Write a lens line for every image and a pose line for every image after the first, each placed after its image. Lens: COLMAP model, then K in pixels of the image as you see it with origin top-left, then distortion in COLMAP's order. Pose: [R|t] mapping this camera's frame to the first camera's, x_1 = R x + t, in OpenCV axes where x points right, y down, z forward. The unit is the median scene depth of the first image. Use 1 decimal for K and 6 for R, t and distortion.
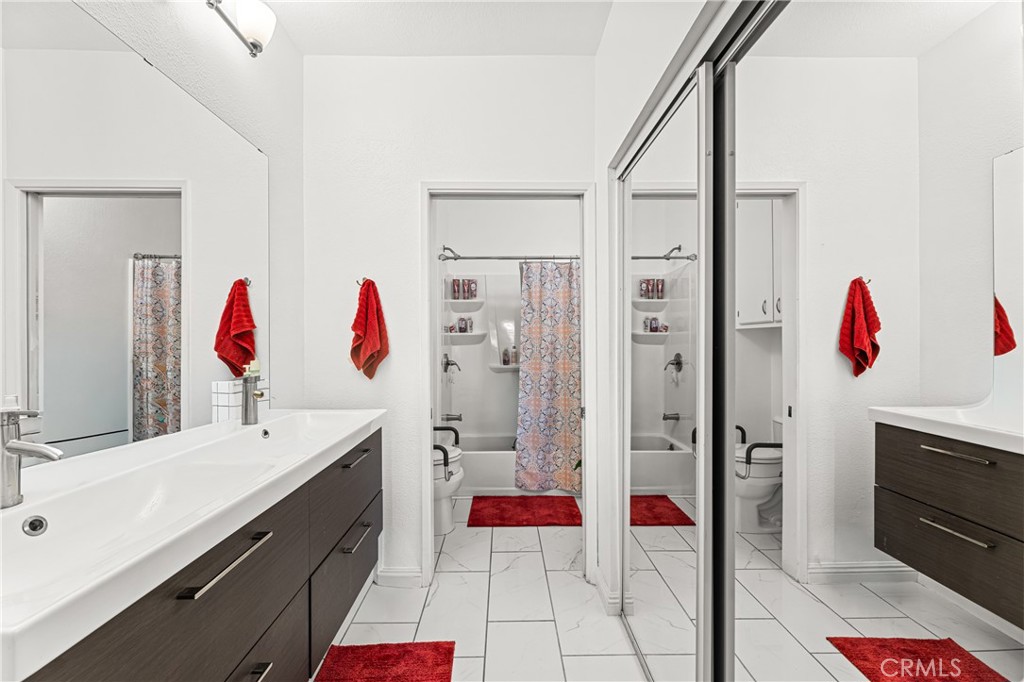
lens RADIAL K [[405.6, 0, 512.0], [0, 405.6, 341.0], [0, 0, 1]] dist [-0.000318, 0.000022]
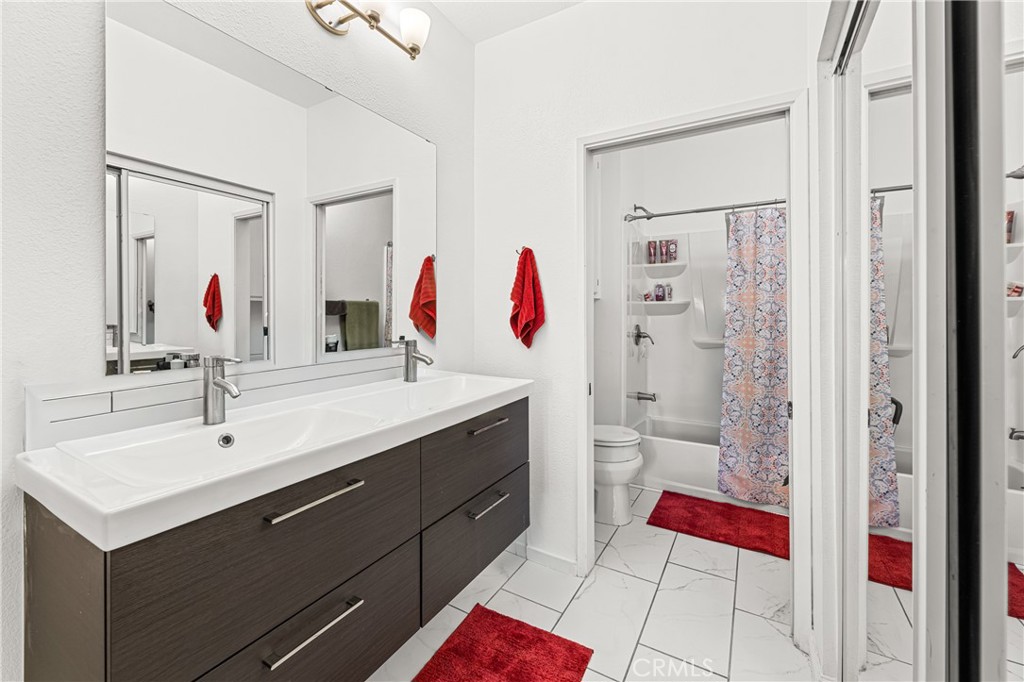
lens RADIAL K [[421.4, 0, 509.3], [0, 421.4, 308.9], [0, 0, 1]] dist [0.000388, 0.000000]
pose [[0.851203, -0.000062, -0.524836, 0.095348], [-0.002617, 0.999987, -0.004362, 0.001326], [0.524830, 0.005086, 0.851192, 0.061819]]
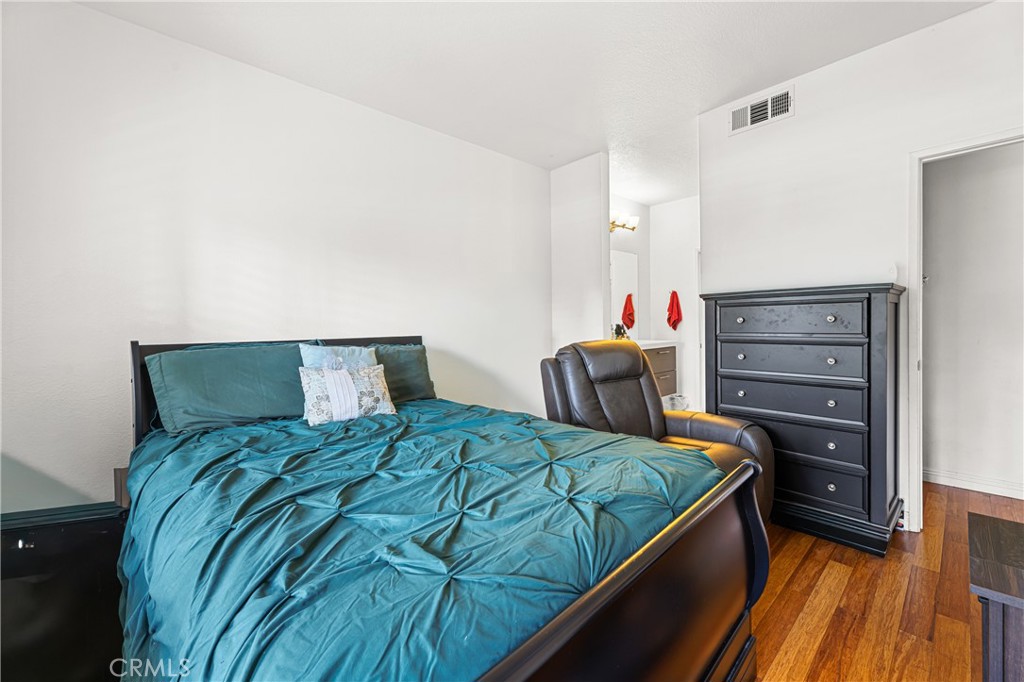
lens RADIAL K [[413.2, 0, 512.2], [0, 413.2, 327.1], [0, 0, 1]] dist [0.001352, 0.000175]
pose [[0.655998, 0.000227, -0.754763, 0.573590], [0.011940, 0.999872, 0.010678, 0.020582], [0.754668, -0.016017, 0.655911, -0.894332]]
